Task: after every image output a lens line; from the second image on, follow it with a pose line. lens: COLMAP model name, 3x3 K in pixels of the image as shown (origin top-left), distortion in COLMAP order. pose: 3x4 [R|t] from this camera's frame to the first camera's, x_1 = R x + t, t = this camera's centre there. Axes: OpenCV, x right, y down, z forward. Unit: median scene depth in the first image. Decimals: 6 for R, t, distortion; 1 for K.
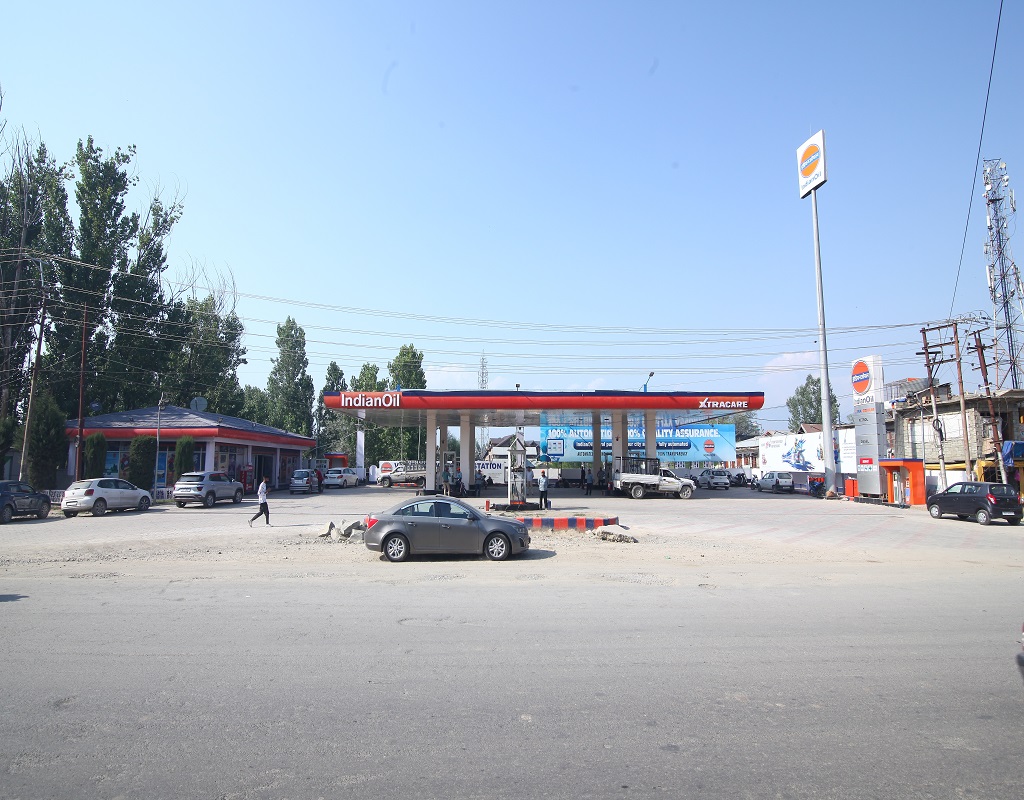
lens RADIAL K [[539.3, 0, 525.0], [0, 539.3, 407.2], [0, 0, 1]] dist [-0.021810, 0.000267]
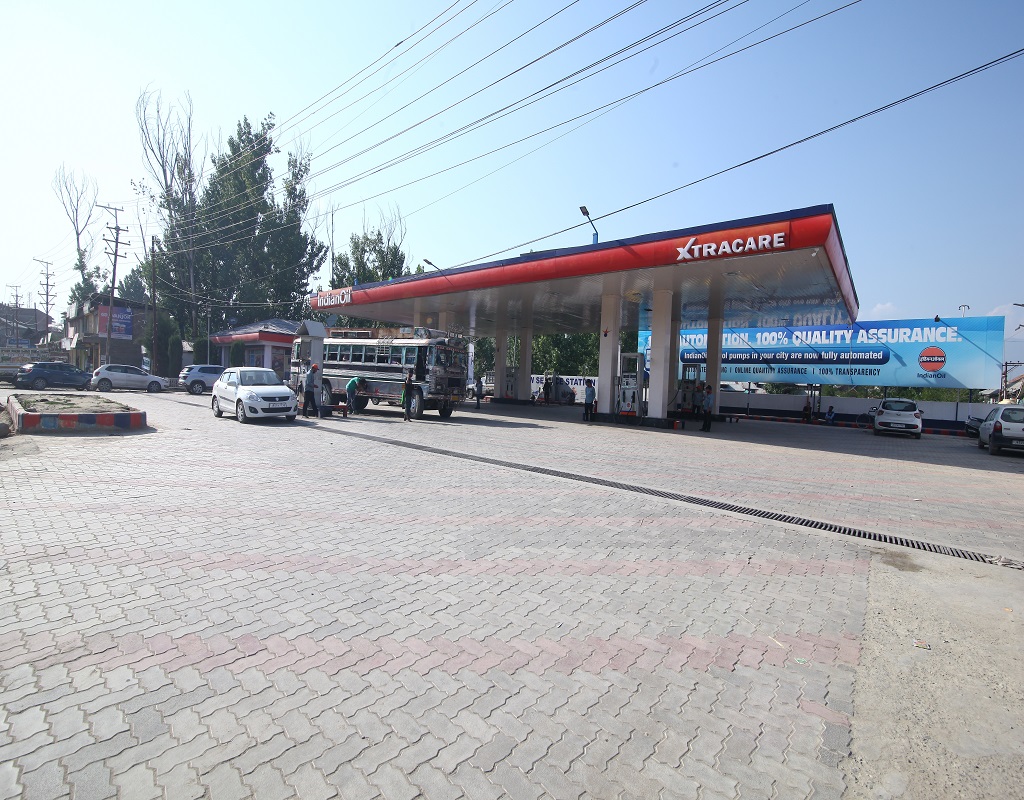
lens RADIAL K [[481.6, 0, 512.0], [0, 481.6, 400.0], [0, 0, 1]] dist [-0.022916, -0.000042]
pose [[0.740151, 0.055726, -0.670127, 0.476643], [0.020345, 0.994248, 0.105150, 0.074578], [0.672132, -0.091461, 0.734760, 0.501306]]
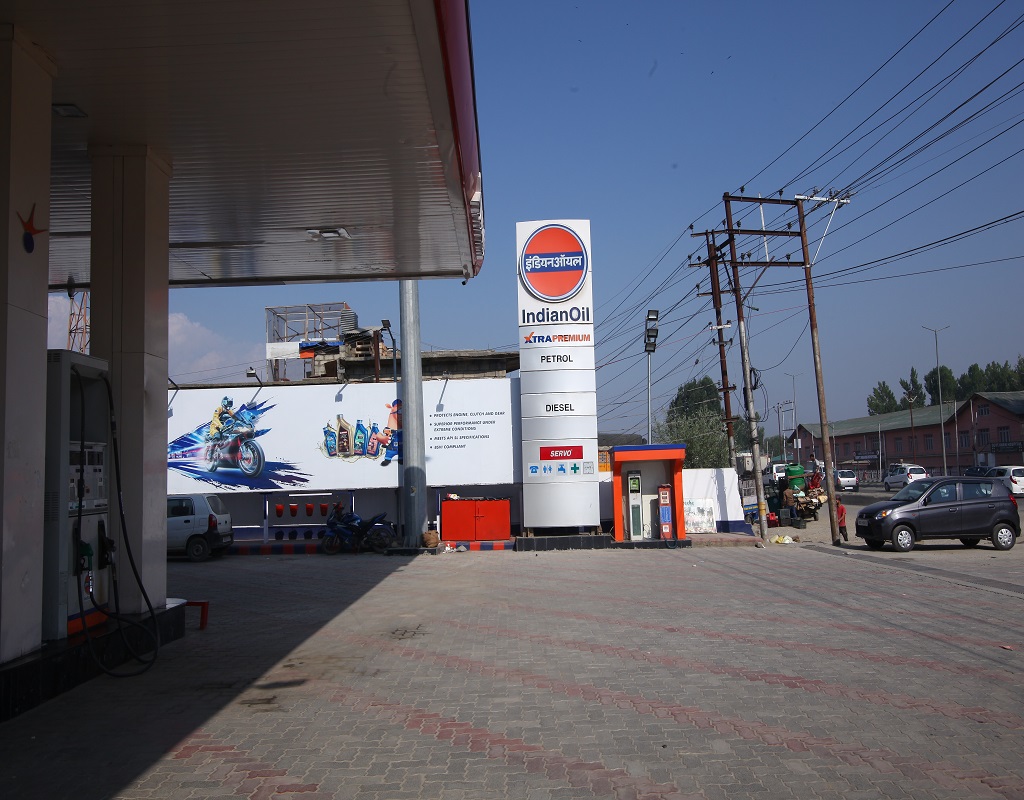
lens RADIAL K [[783.0, 0, 512.1], [0, 783.0, 415.3], [0, 0, 1]] dist [0.004820, 0.001227]
pose [[0.046659, 0.080294, 0.995679, -0.002645], [-0.071164, 0.994499, -0.076864, 0.106635], [-0.996373, -0.067270, 0.052116, 0.877267]]
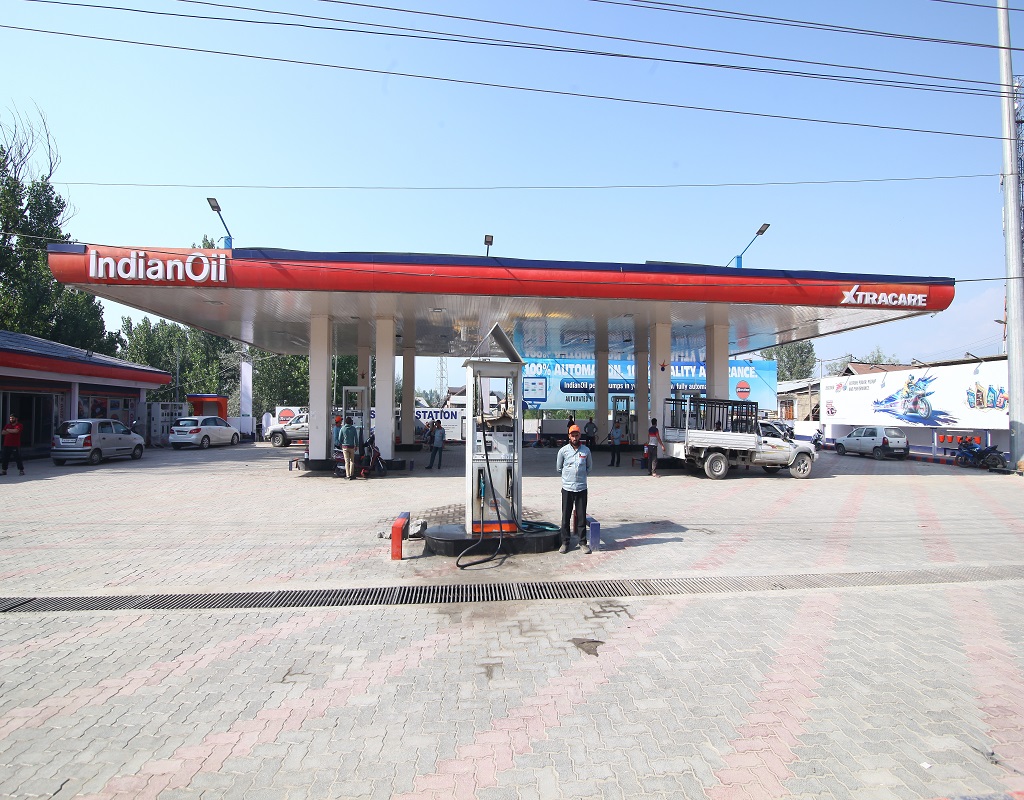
lens RADIAL K [[471.5, 0, 512.0], [0, 471.5, 400.0], [0, 0, 1]] dist [-0.020357, -0.000289]
pose [[0.997938, 0.007831, 0.063705, -0.015919], [-0.012541, 0.997188, 0.073878, 0.058290], [-0.062947, -0.074524, 0.995231, 0.522307]]
